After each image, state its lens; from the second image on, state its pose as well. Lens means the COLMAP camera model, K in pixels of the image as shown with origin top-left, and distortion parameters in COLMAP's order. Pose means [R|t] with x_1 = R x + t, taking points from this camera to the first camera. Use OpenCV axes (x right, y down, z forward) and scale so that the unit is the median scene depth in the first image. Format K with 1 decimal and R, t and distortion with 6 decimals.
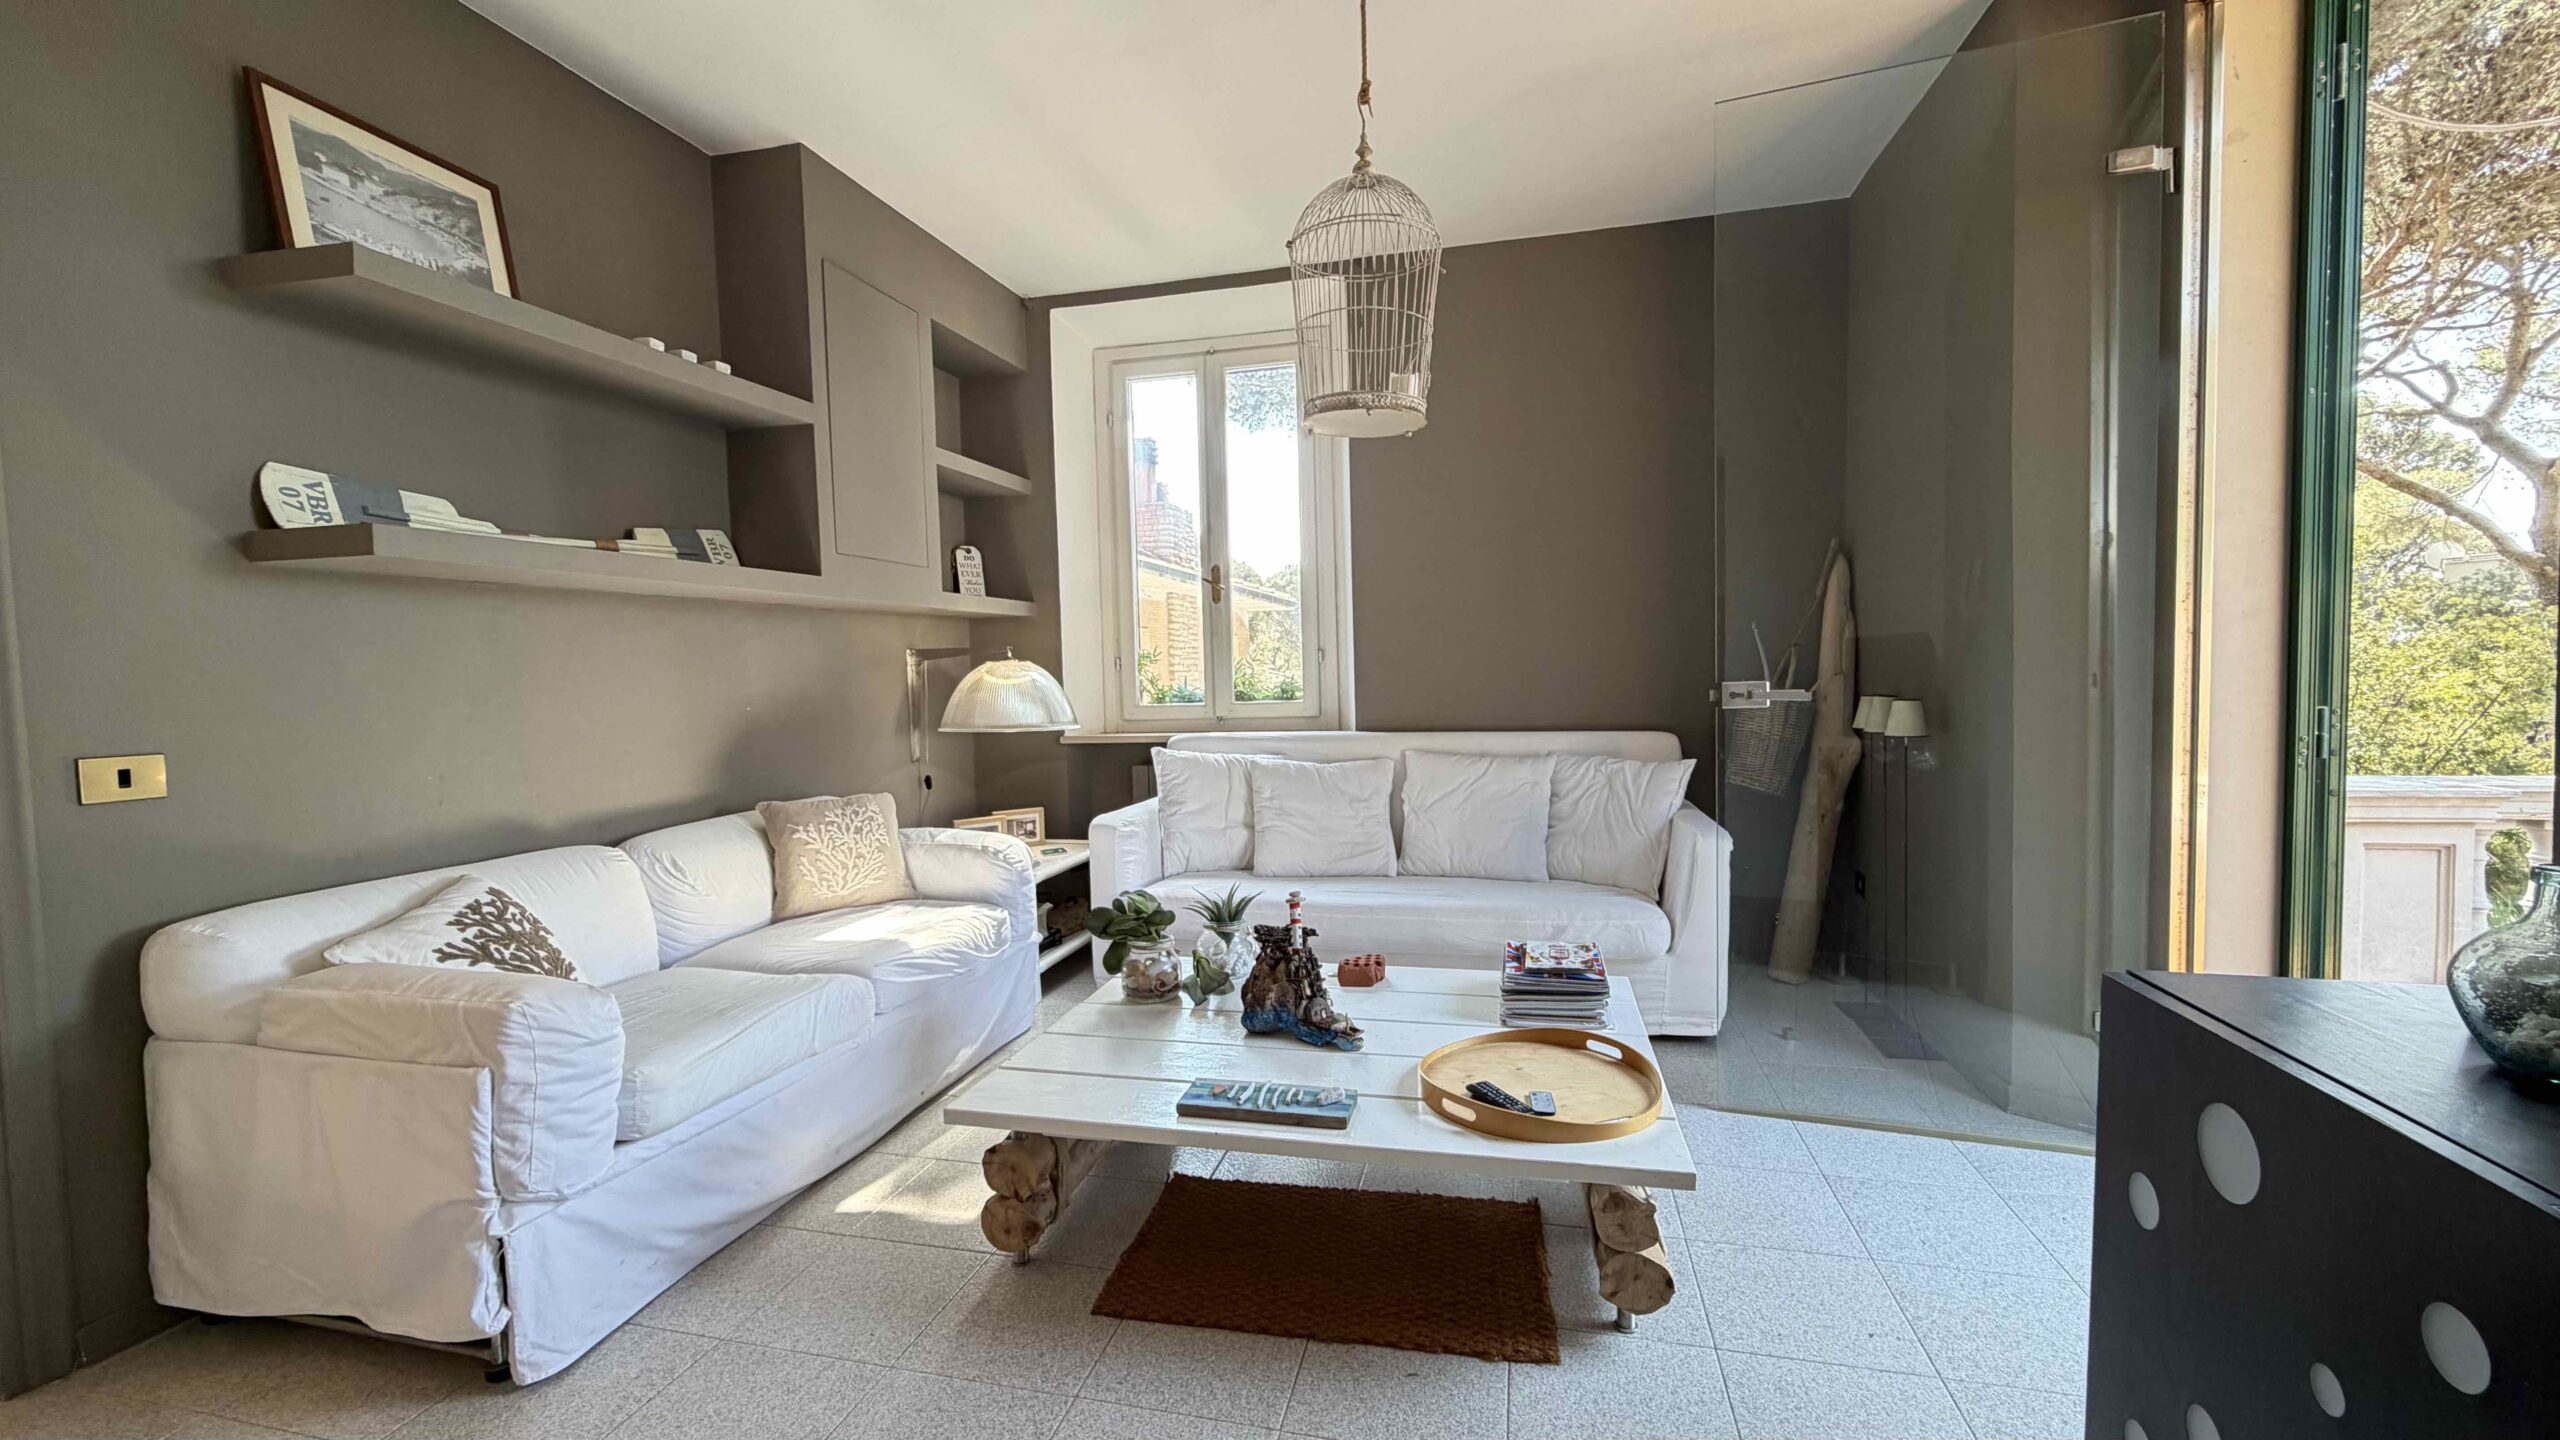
lens RADIAL K [[1016.8, 0, 1276.7], [0, 1016.8, 724.6], [0, 0, 1]] dist [-0.000734, 0.000052]
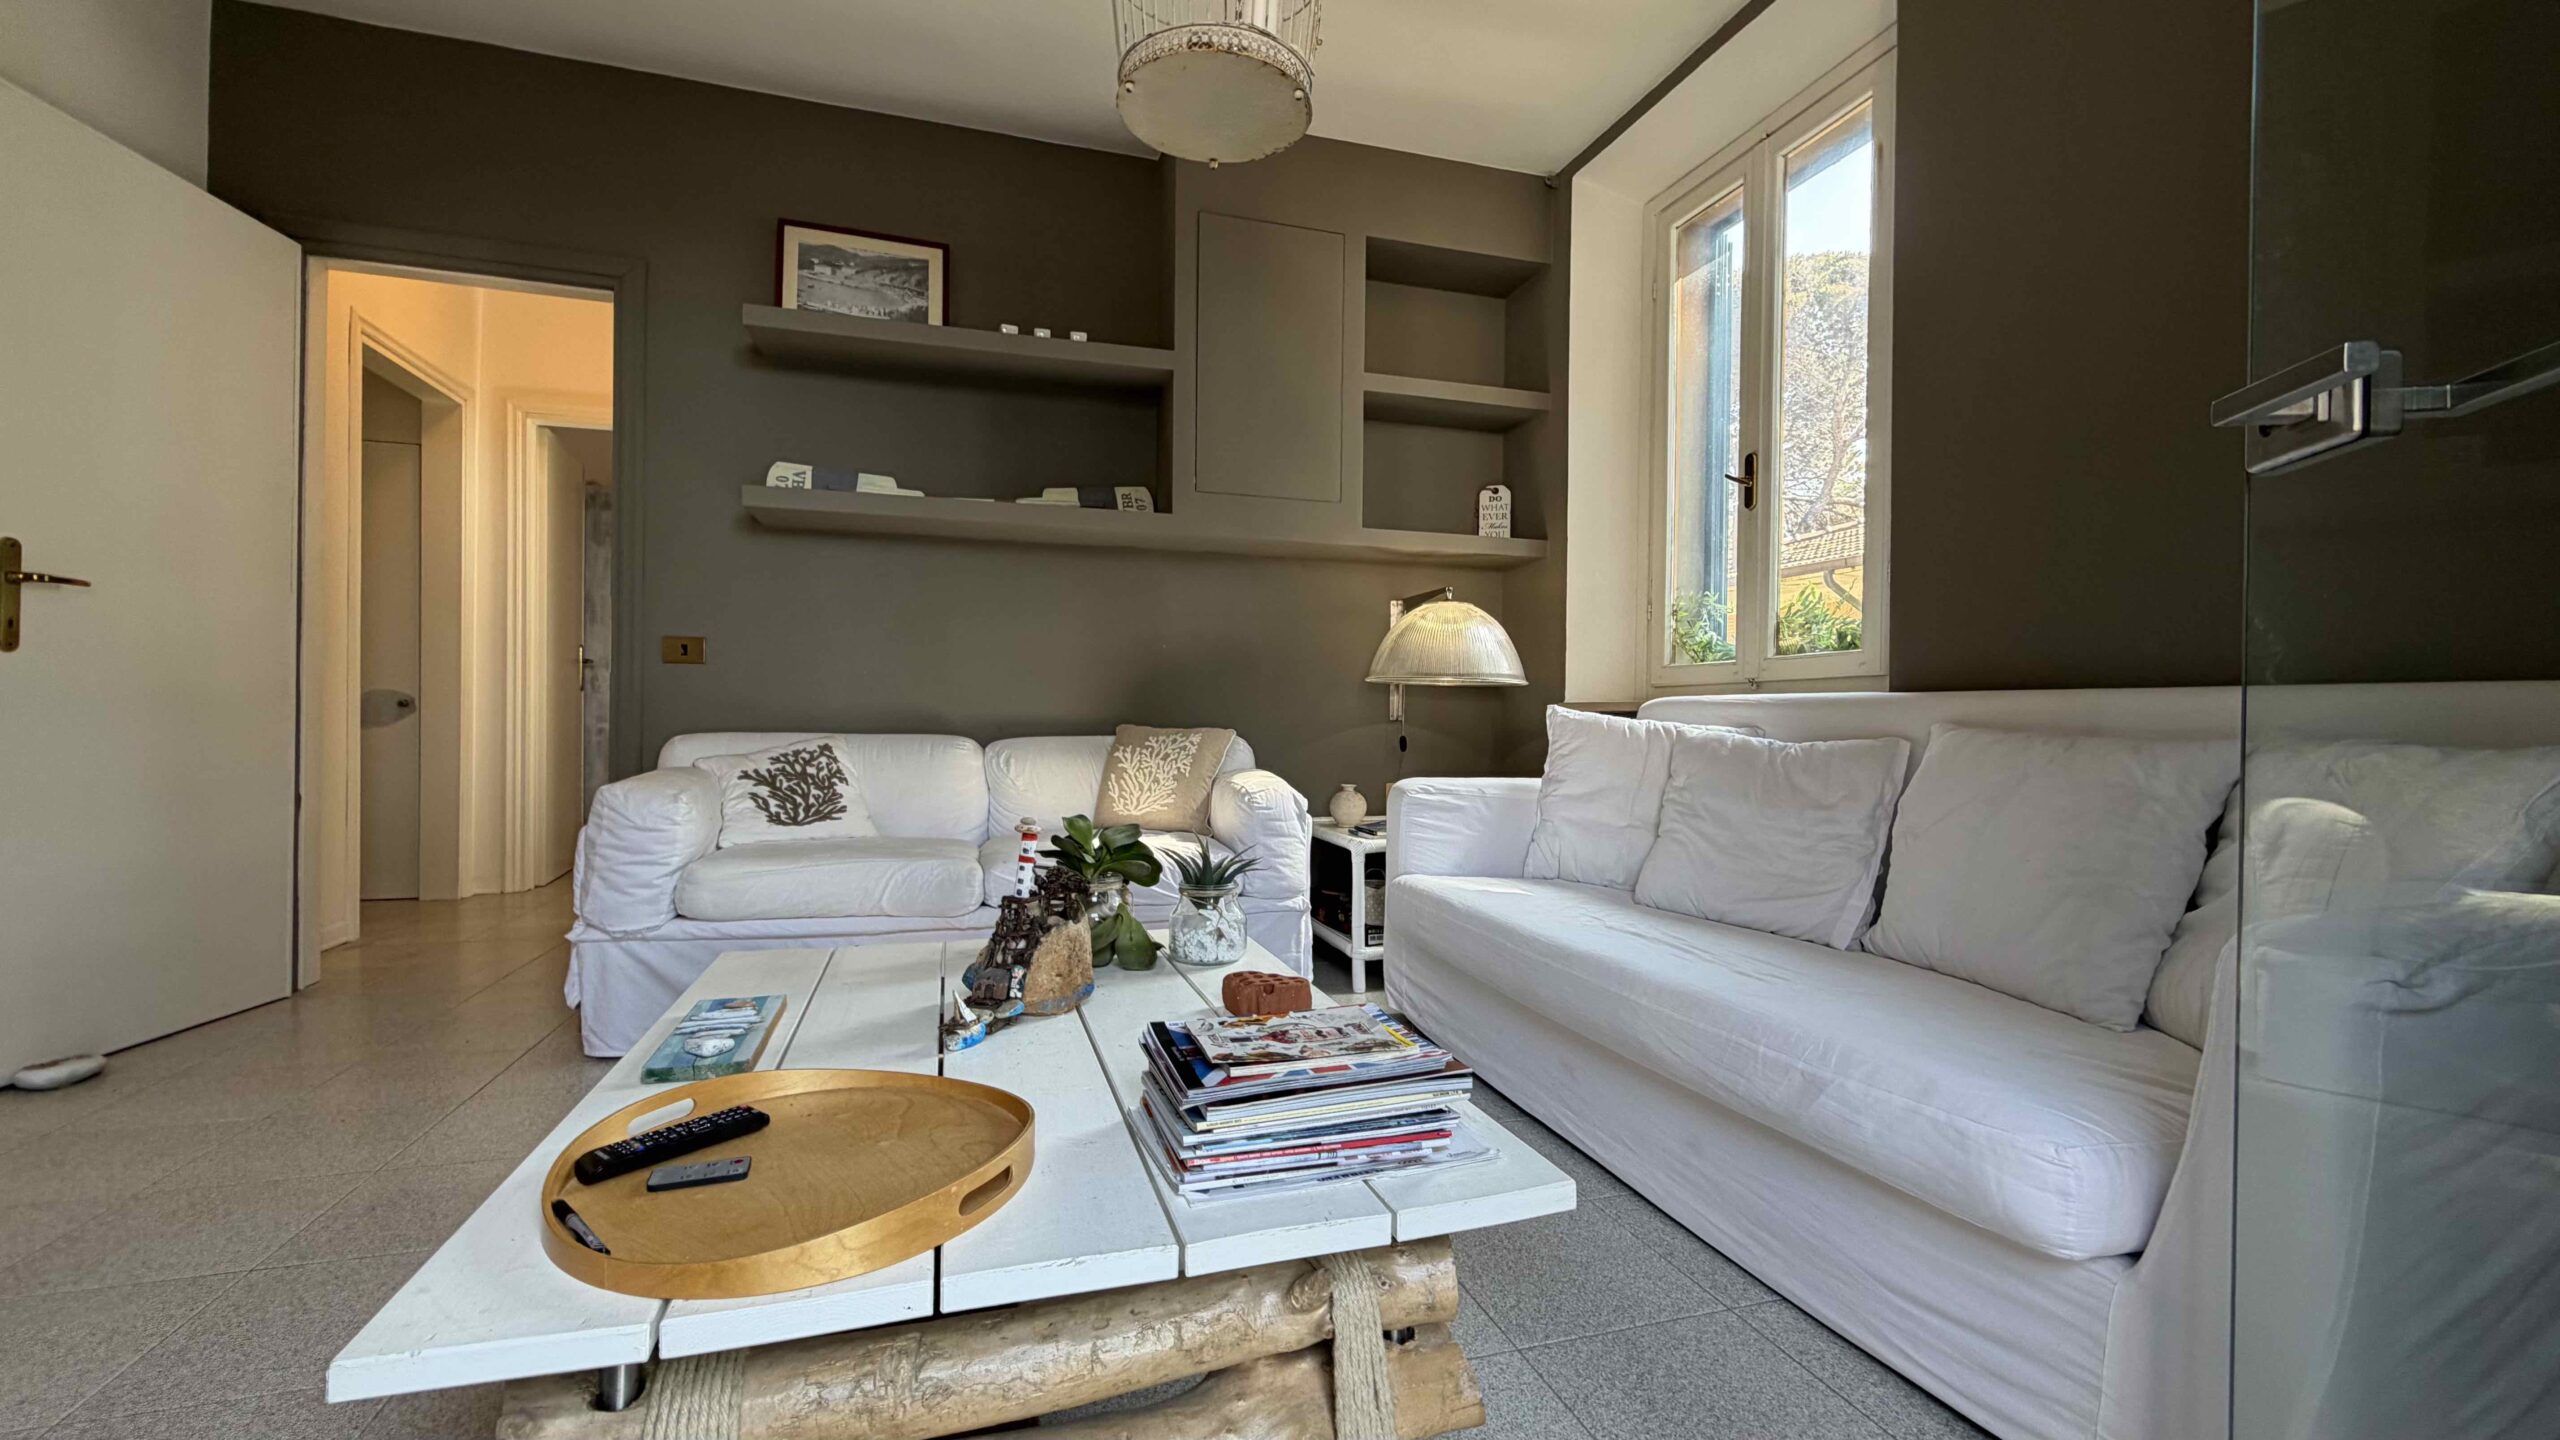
lens RADIAL K [[1015.2, 0, 1275.6], [0, 1015.2, 723.6], [0, 0, 1]] dist [0.000856, 0.000018]
pose [[0.515239, 0.036119, -0.856285, 0.526134], [-0.070746, 0.997494, -0.000493, 0.064800], [0.854122, 0.060833, 0.516503, 0.578687]]
